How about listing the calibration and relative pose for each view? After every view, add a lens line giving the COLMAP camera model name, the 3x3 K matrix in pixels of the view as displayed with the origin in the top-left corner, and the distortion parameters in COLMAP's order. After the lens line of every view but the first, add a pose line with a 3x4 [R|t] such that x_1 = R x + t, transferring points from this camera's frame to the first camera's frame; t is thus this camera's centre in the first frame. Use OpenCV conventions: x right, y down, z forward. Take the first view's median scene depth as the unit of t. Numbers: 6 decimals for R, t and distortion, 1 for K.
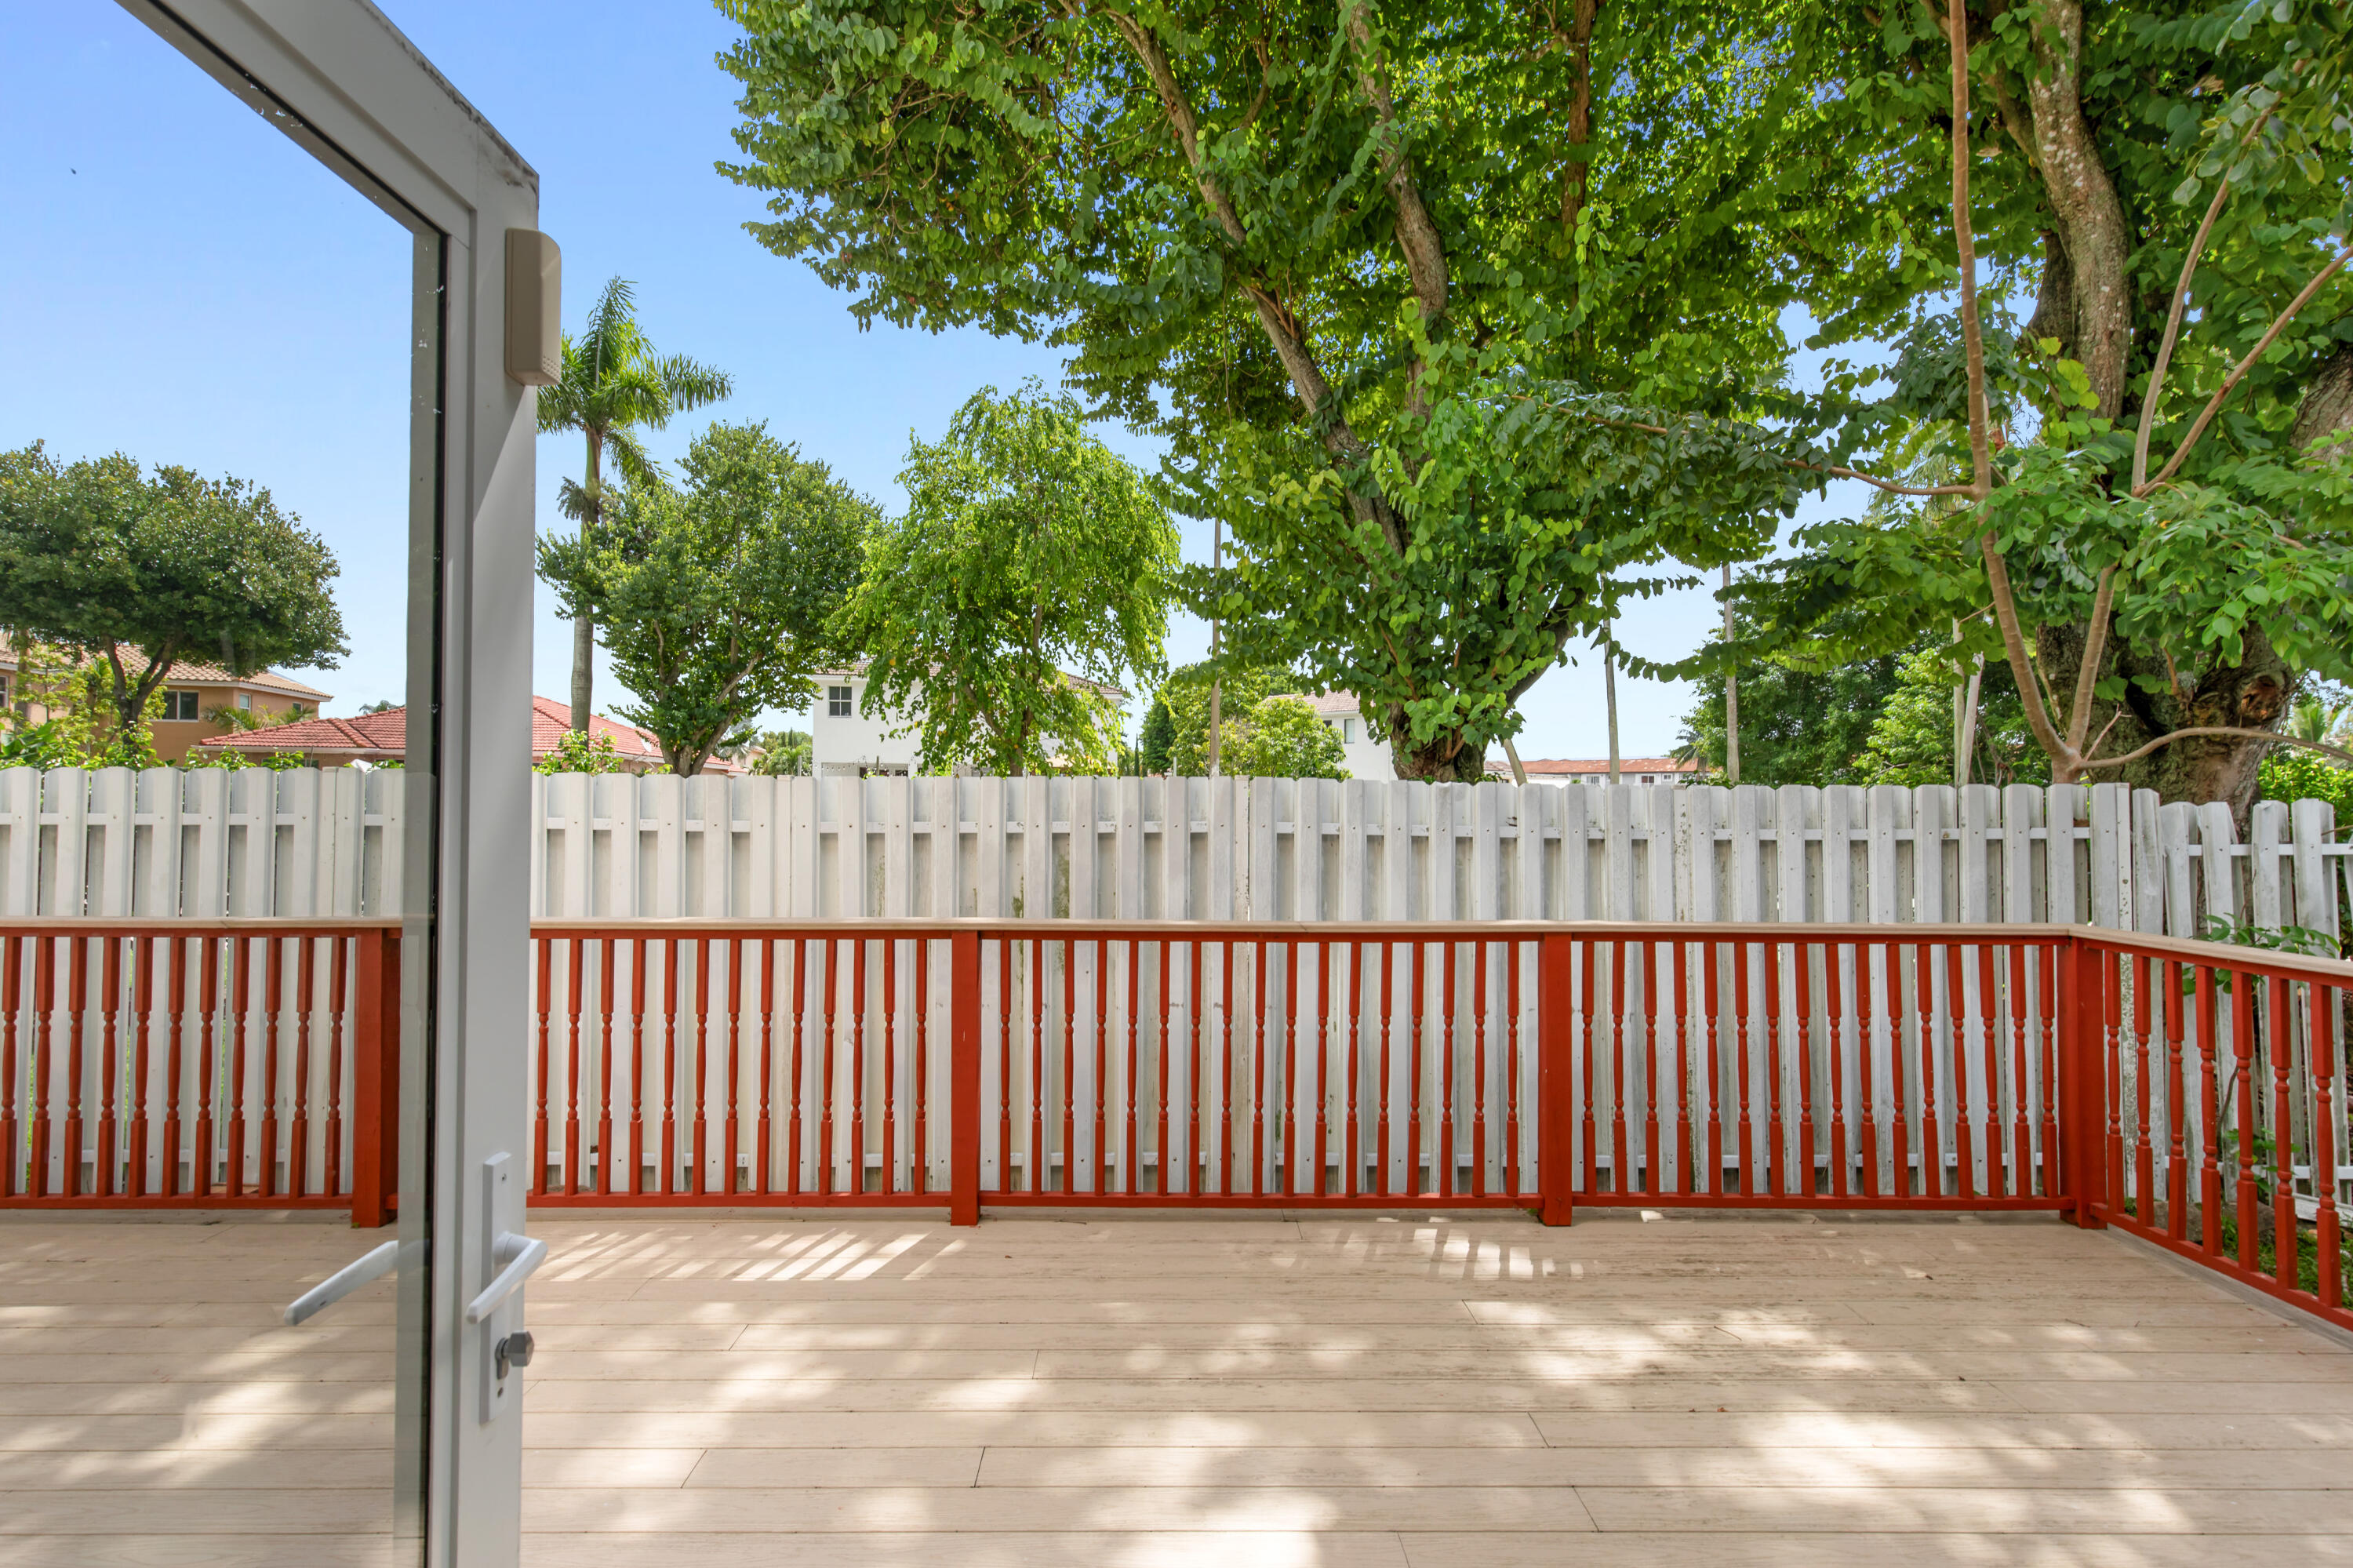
lens RADIAL K [[1077.2, 0, 1174.0], [0, 1077.2, 779.1], [0, 0, 1]] dist [0.007797, -0.001881]
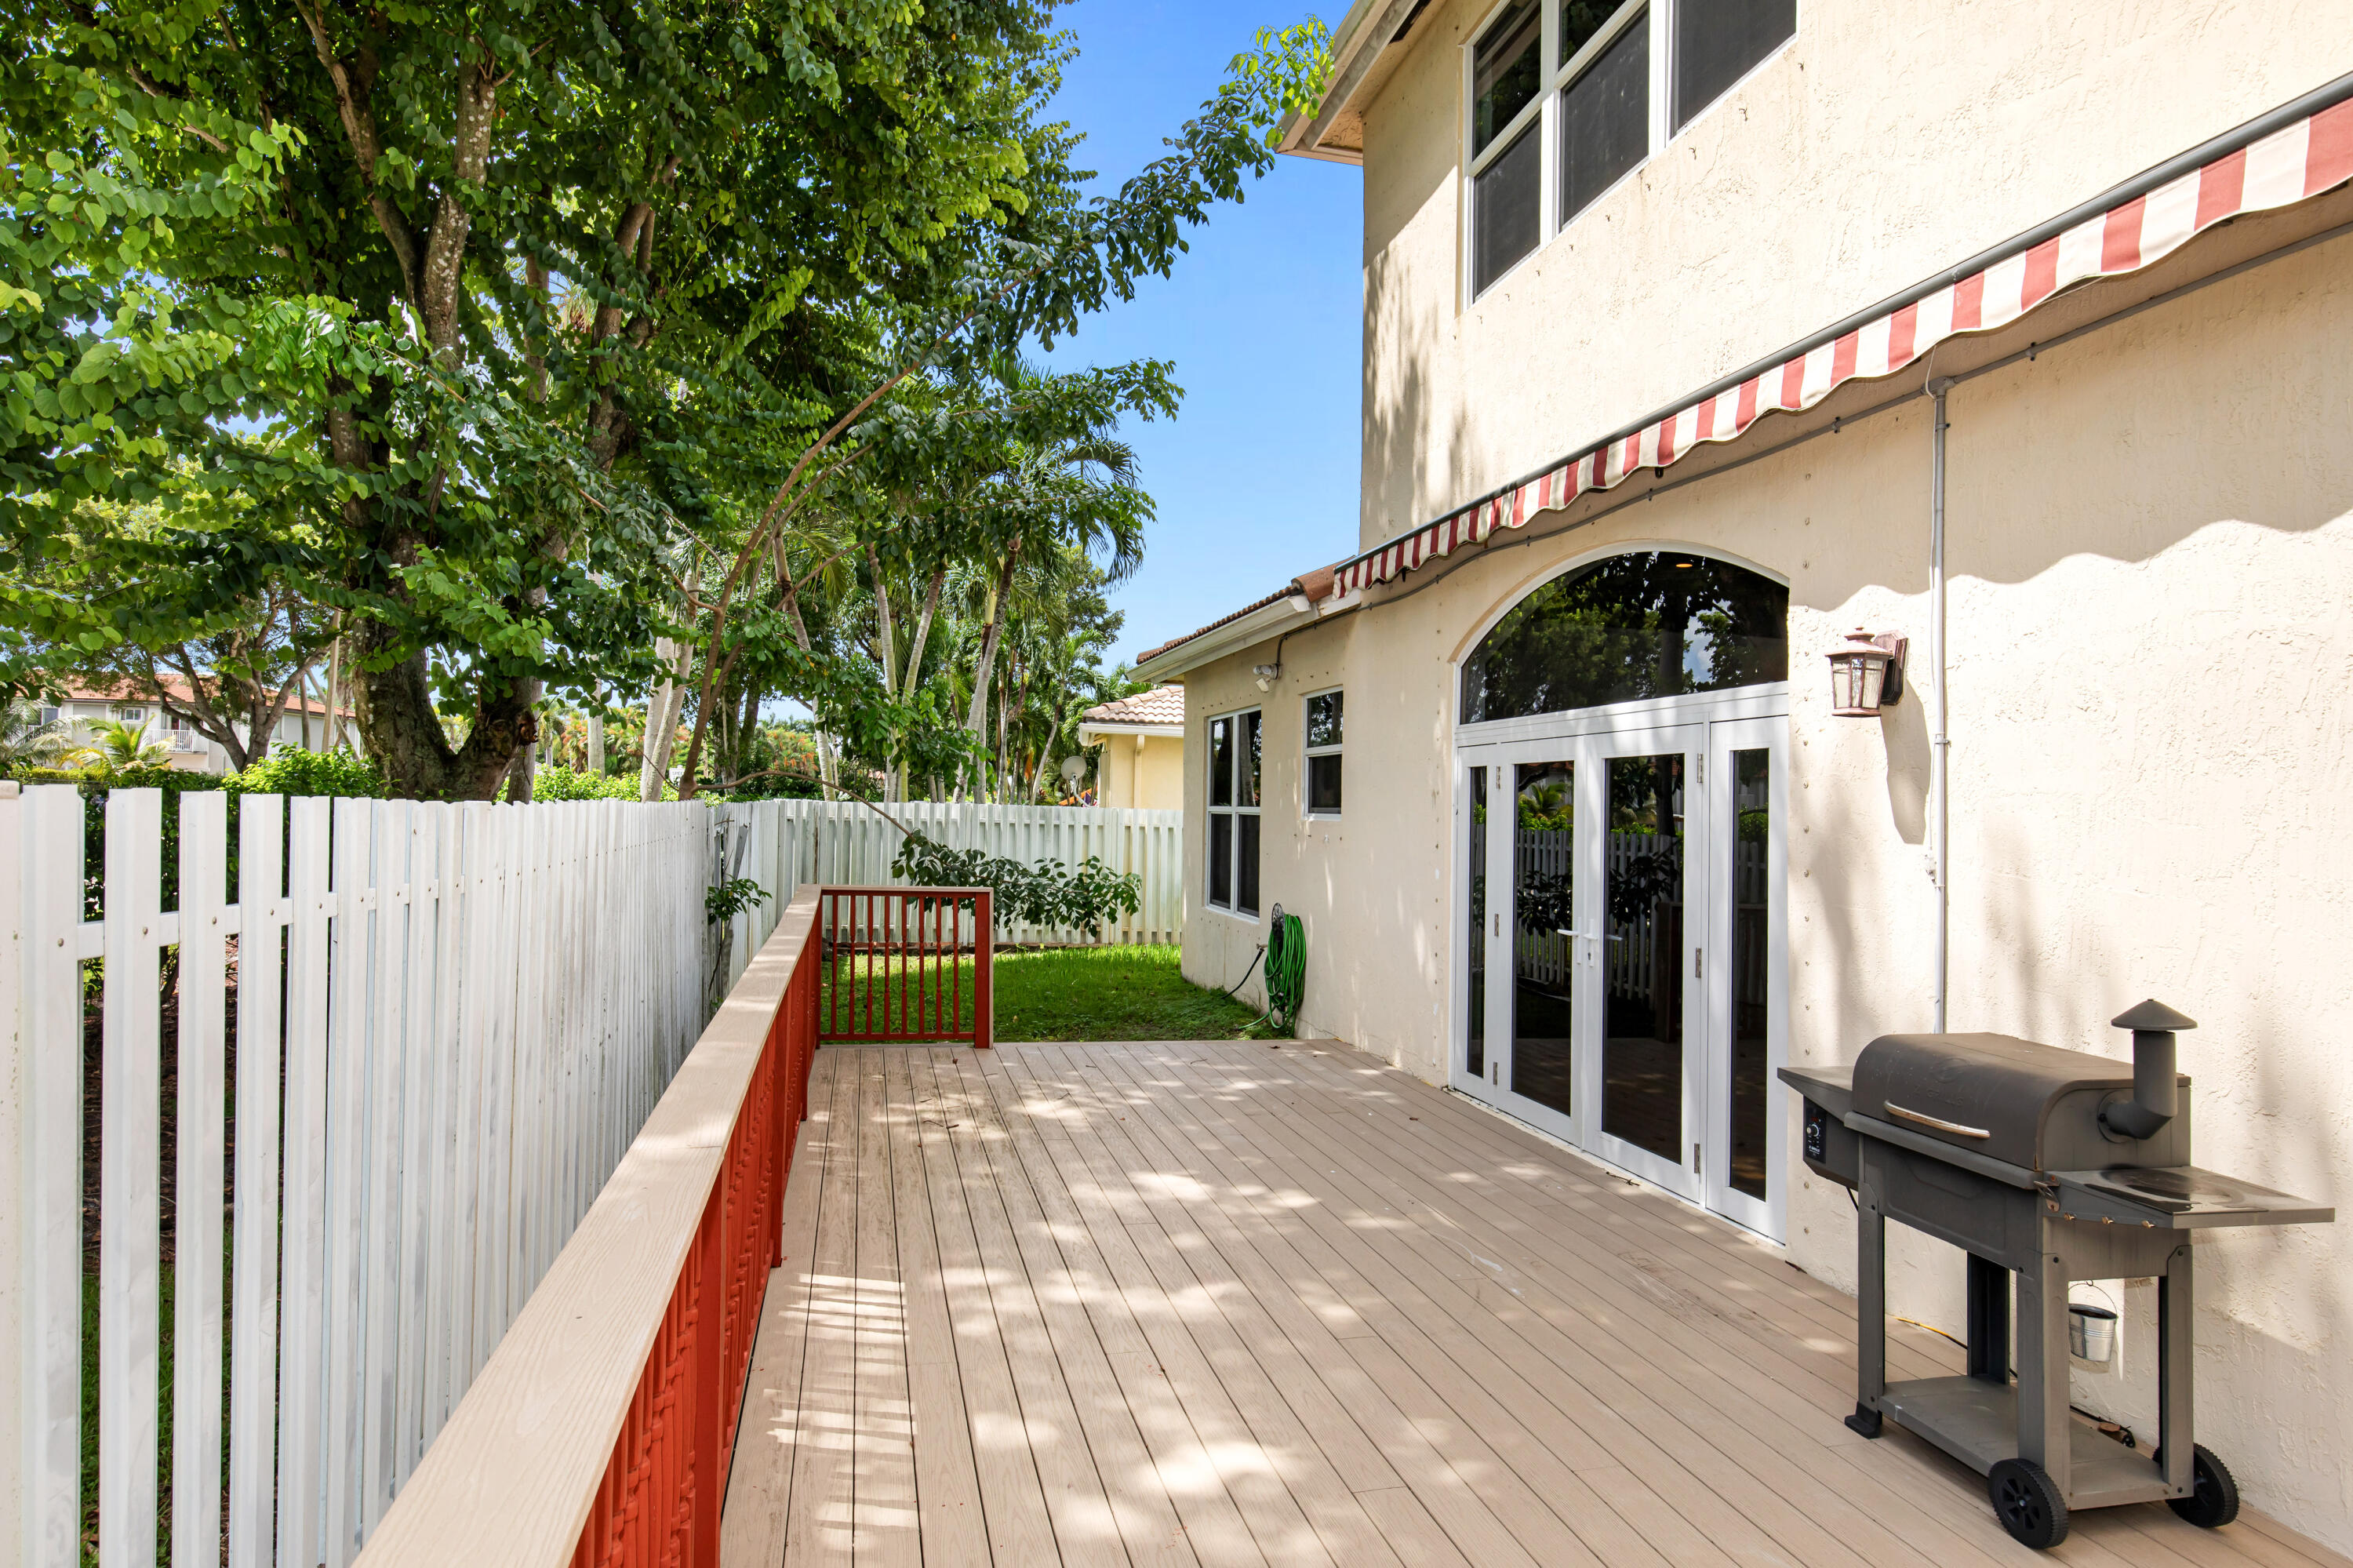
lens RADIAL K [[1283.0, 0, 1167.0], [0, 1283.0, 786.4], [0, 0, 1]] dist [0.002568, -0.000948]
pose [[-0.209074, 0.005710, 0.977883, -1.802358], [-0.053660, 0.998409, -0.017303, -0.034936], [-0.976426, -0.056091, -0.208435, 1.159464]]
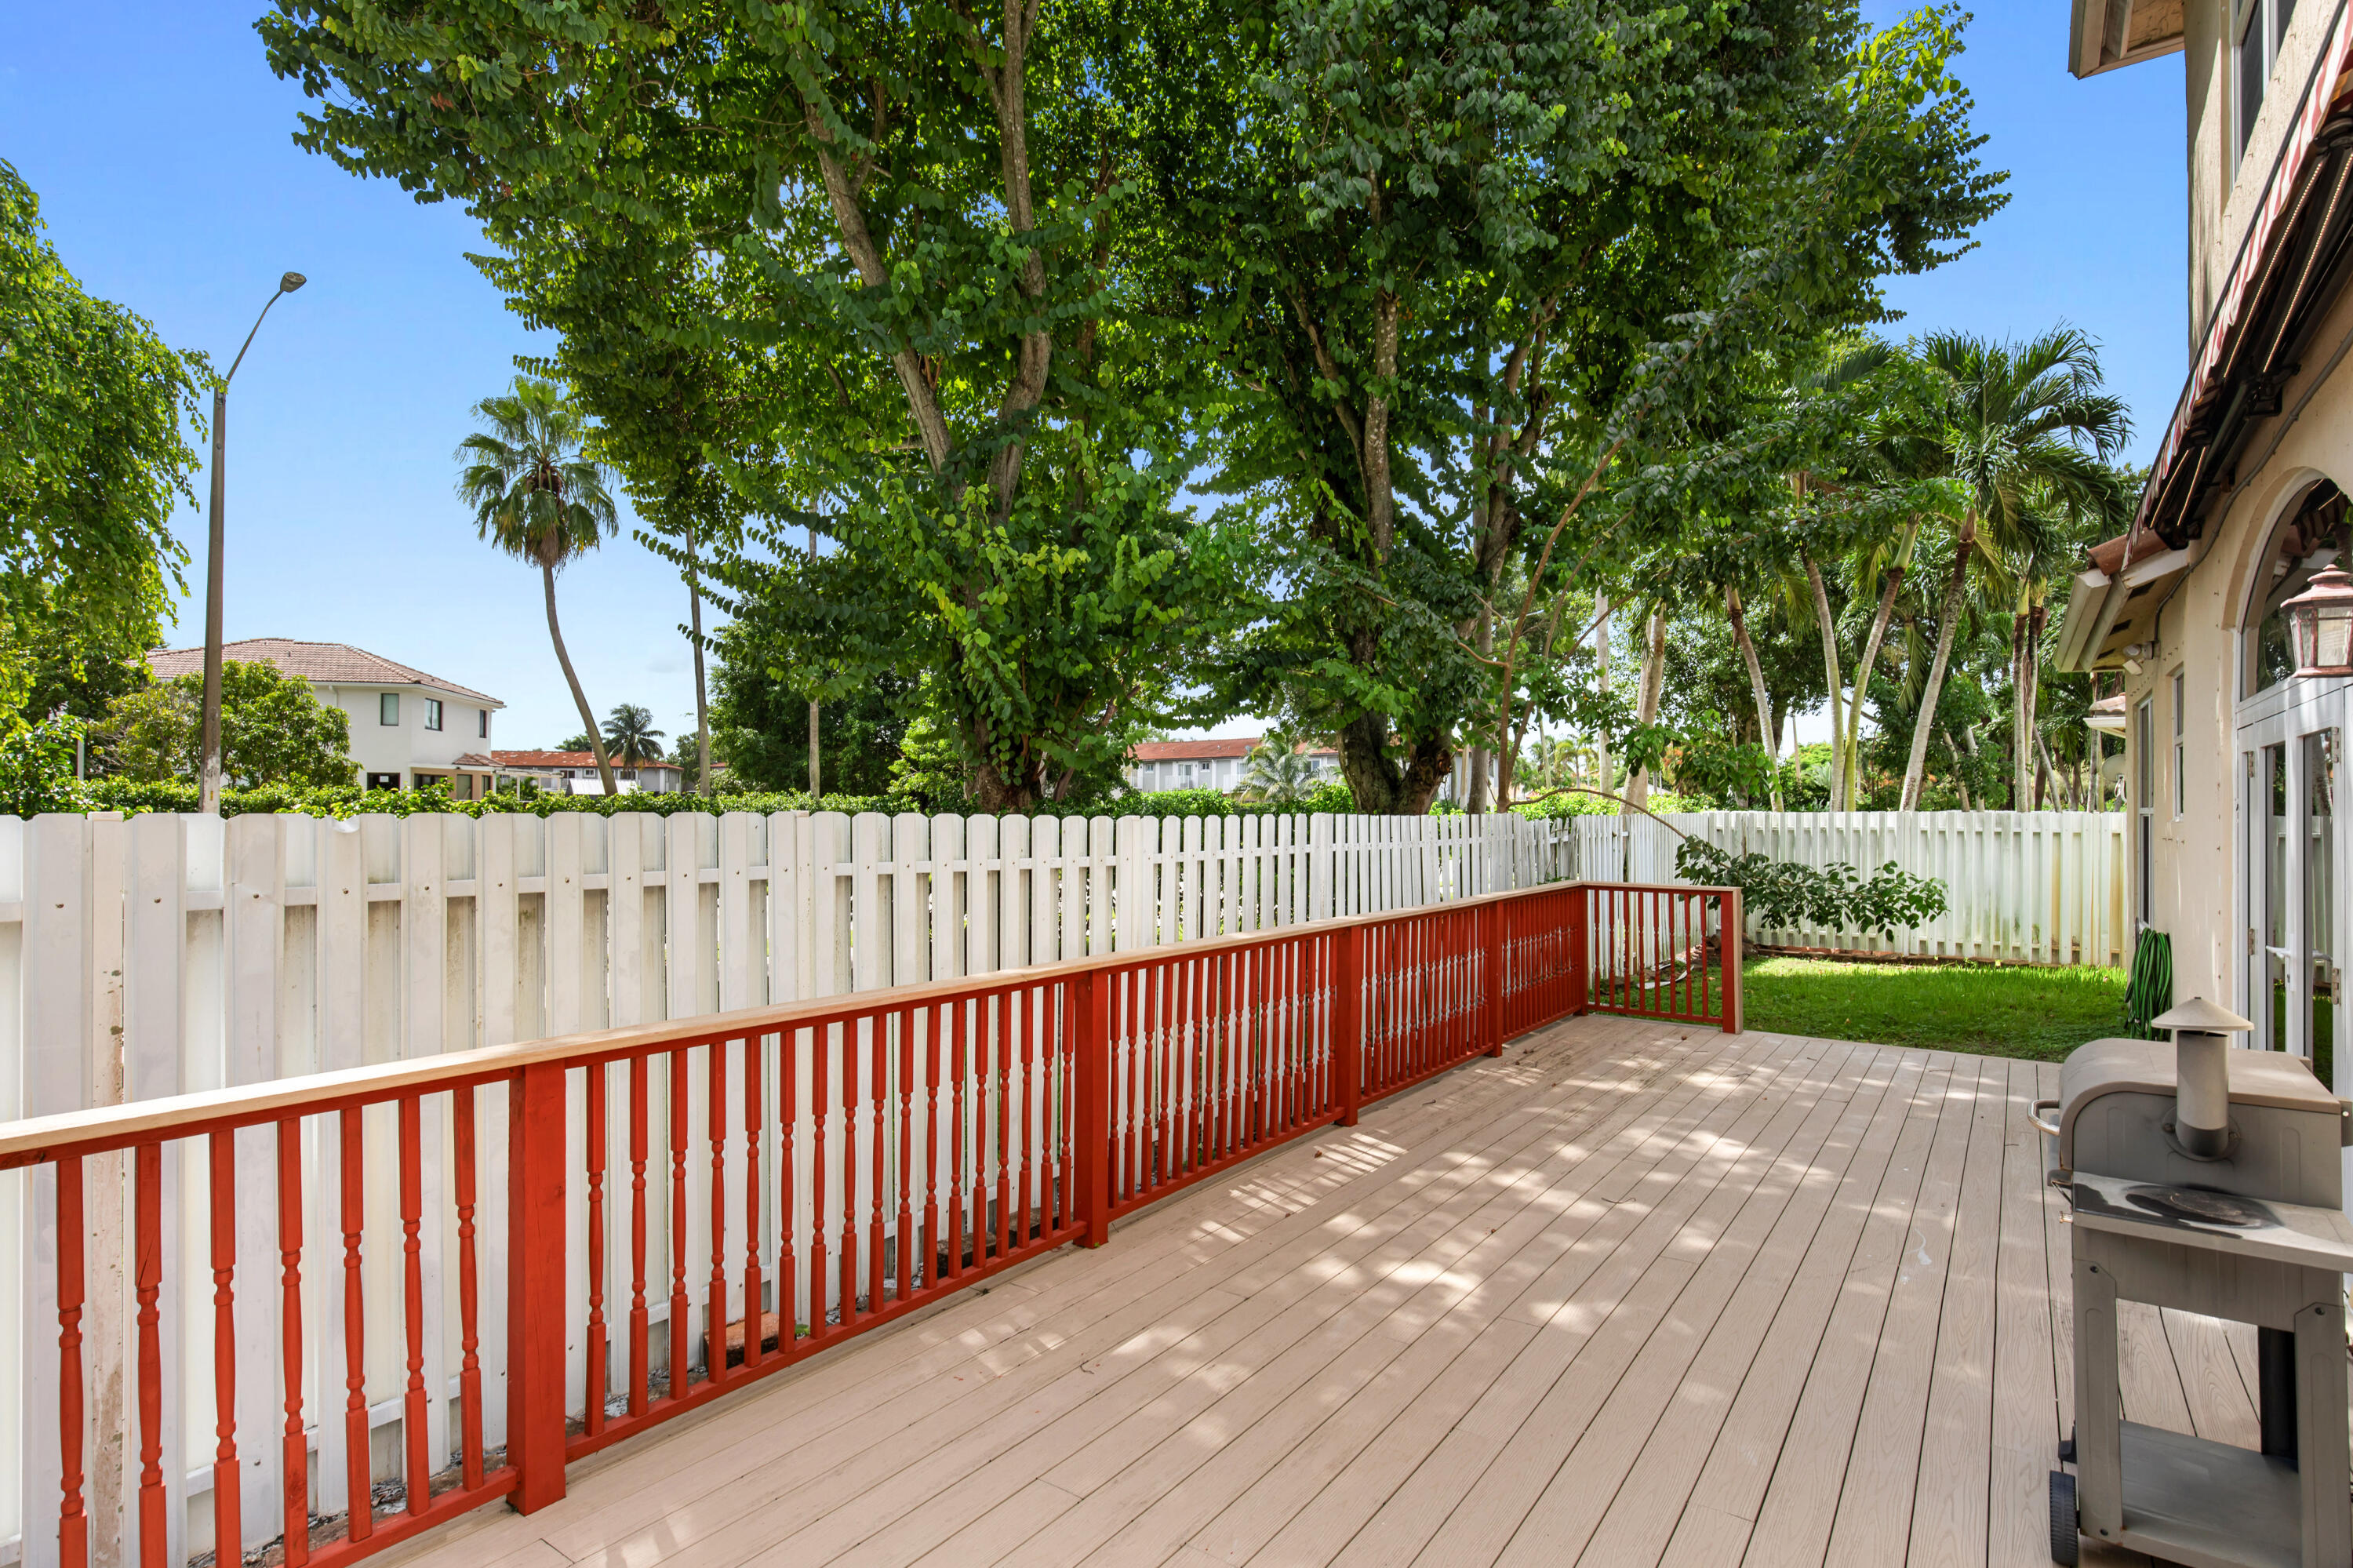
lens RADIAL K [[1180.6, 0, 1185.7], [0, 1180.6, 793.5], [0, 0, 1]] dist [-0.000276, 0.001169]
pose [[0.593789, 0.006651, 0.804593, -2.051523], [-0.020965, 0.999754, 0.007208, -0.059220], [-0.804347, -0.021149, 0.593783, 0.294140]]
